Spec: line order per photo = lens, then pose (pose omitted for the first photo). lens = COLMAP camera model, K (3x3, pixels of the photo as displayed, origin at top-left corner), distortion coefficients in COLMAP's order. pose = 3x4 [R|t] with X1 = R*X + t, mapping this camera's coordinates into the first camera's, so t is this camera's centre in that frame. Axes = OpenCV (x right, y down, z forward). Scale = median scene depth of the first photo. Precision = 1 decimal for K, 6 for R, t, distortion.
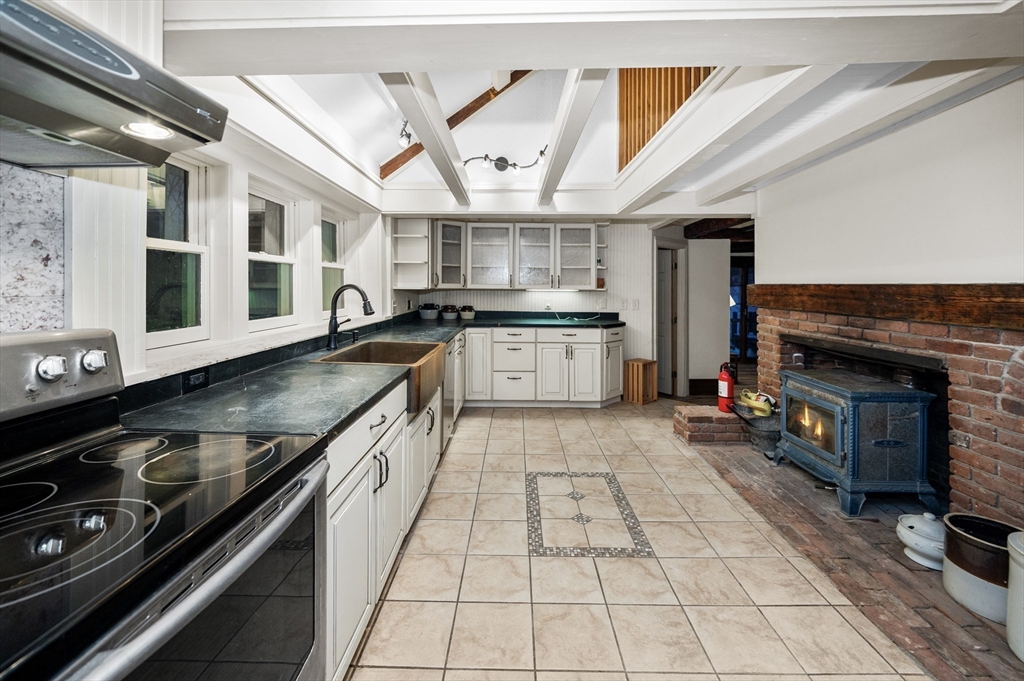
lens RADIAL K [[417.8, 0, 506.6], [0, 417.8, 290.8], [0, 0, 1]] dist [0.000208, 0.000225]
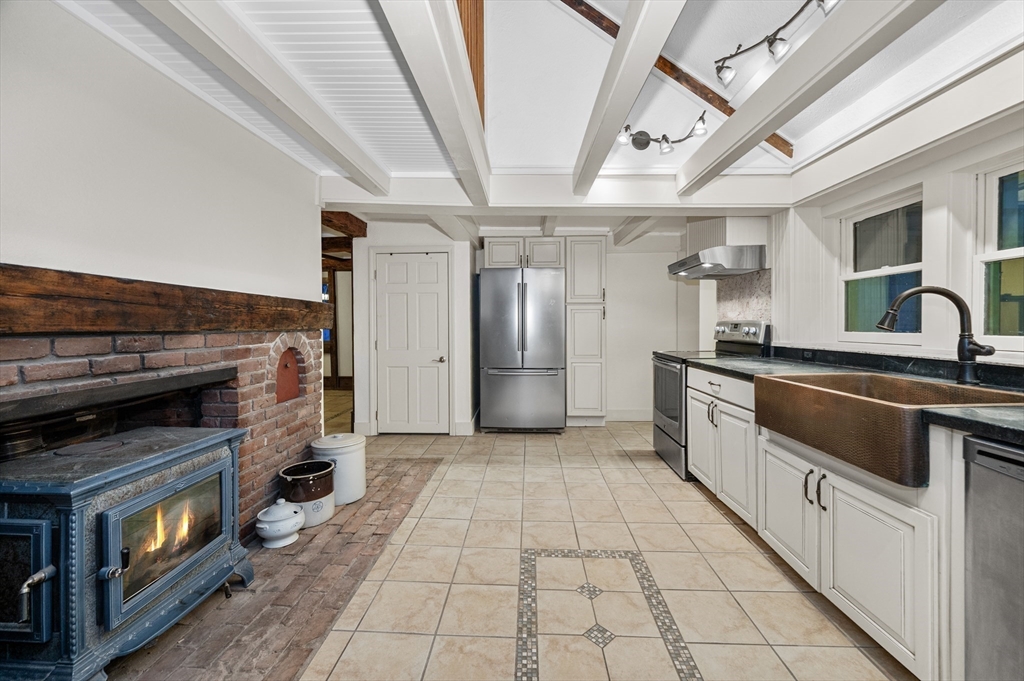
lens RADIAL K [[417.8, 0, 520.3], [0, 417.8, 324.6], [0, 0, 1]] dist [0.000208, 0.000225]
pose [[-0.999982, -0.001450, -0.005883, 0.286414], [-0.001496, 0.999968, 0.007886, 0.041641], [0.005871, 0.007894, -0.999952, 1.615487]]
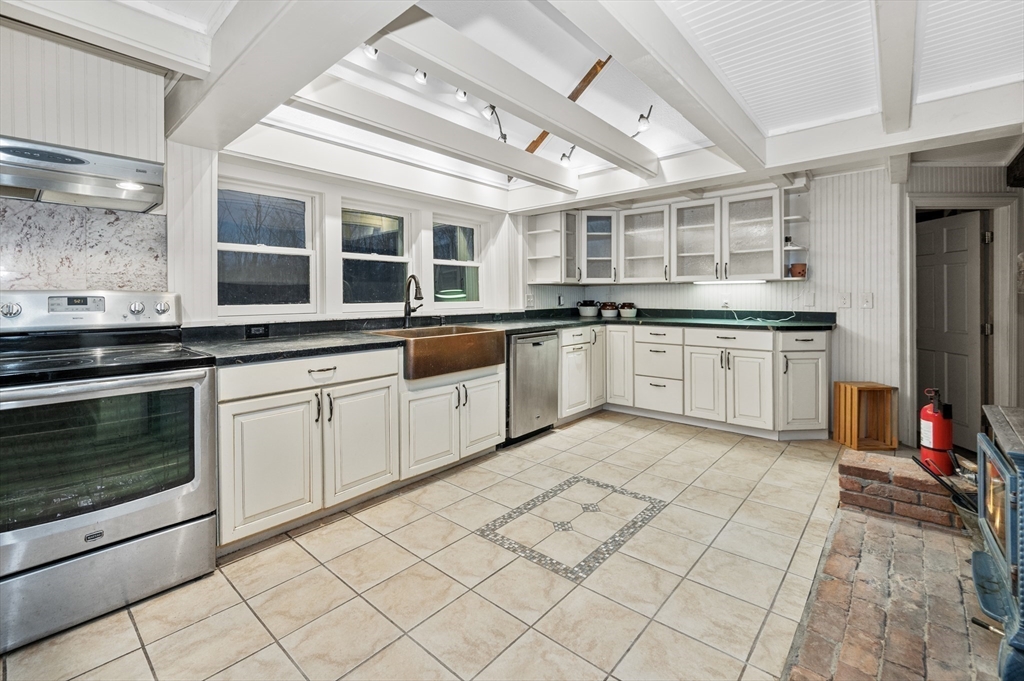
lens RADIAL K [[441.9, 0, 507.4], [0, 441.9, 301.6], [0, 0, 1]] dist [-0.000801, -0.000643]
pose [[0.763015, -0.003007, -0.646373, 0.638193], [0.005496, 0.999983, 0.001835, 0.059273], [0.646357, -0.004953, 0.763019, 0.189900]]
